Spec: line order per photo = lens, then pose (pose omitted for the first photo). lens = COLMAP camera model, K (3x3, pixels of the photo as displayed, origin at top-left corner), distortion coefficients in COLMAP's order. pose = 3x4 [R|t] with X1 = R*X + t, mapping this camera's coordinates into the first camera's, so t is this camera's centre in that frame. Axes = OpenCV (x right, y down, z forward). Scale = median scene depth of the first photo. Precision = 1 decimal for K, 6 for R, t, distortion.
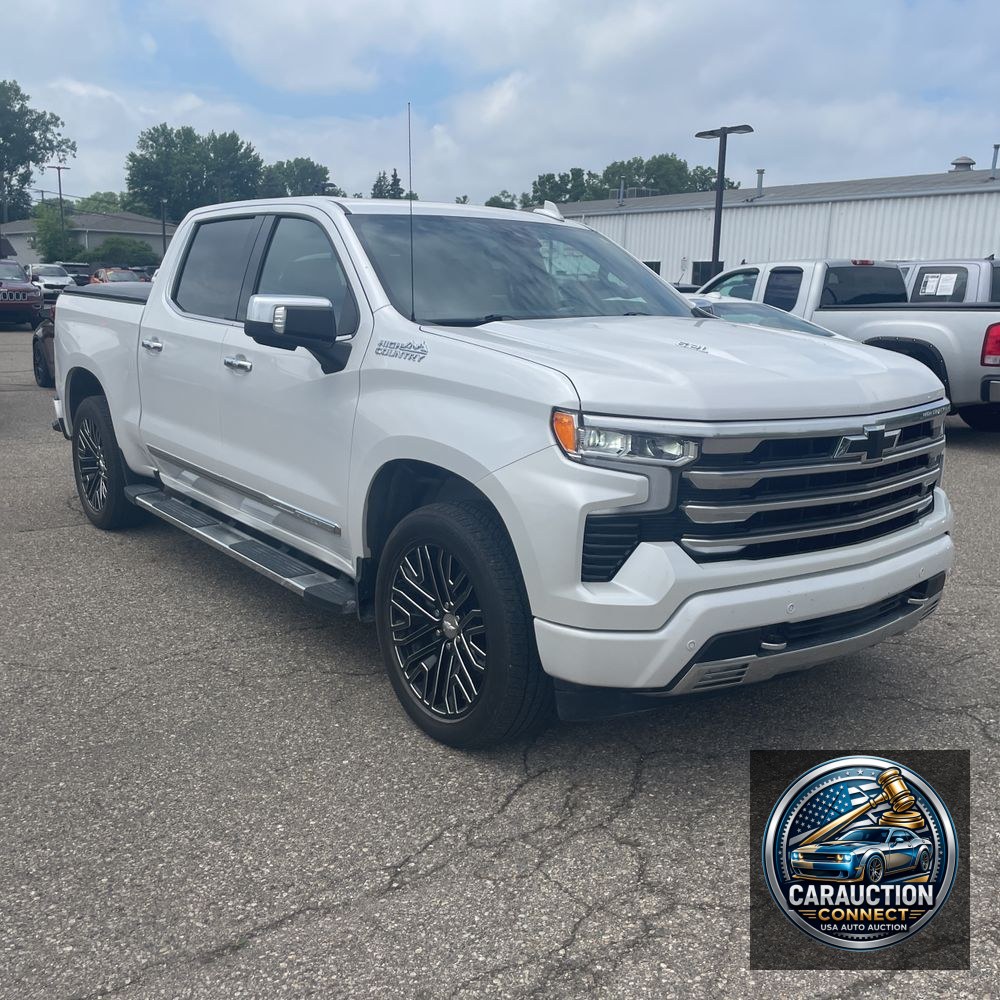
lens RADIAL K [[986.4, 0, 483.9], [0, 986.4, 480.8], [0, 0, 1]] dist [0.089968, -0.126054]
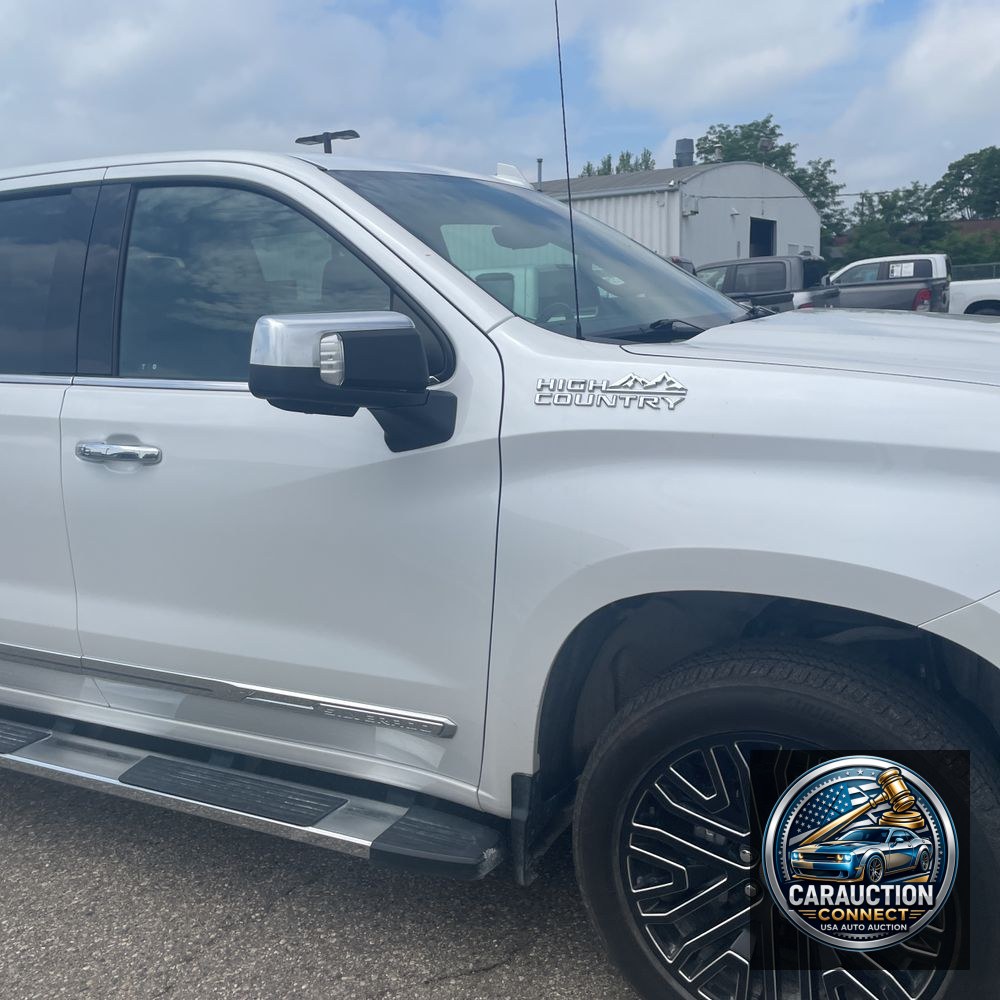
lens RADIAL K [[986.4, 0, 483.9], [0, 986.4, 480.8], [0, 0, 1]] dist [0.089968, -0.126054]
pose [[0.895993, -0.139394, 0.421623, -0.352647], [0.147553, 0.988963, 0.013397, -0.093954], [-0.418837, 0.050208, 0.906672, 0.496912]]
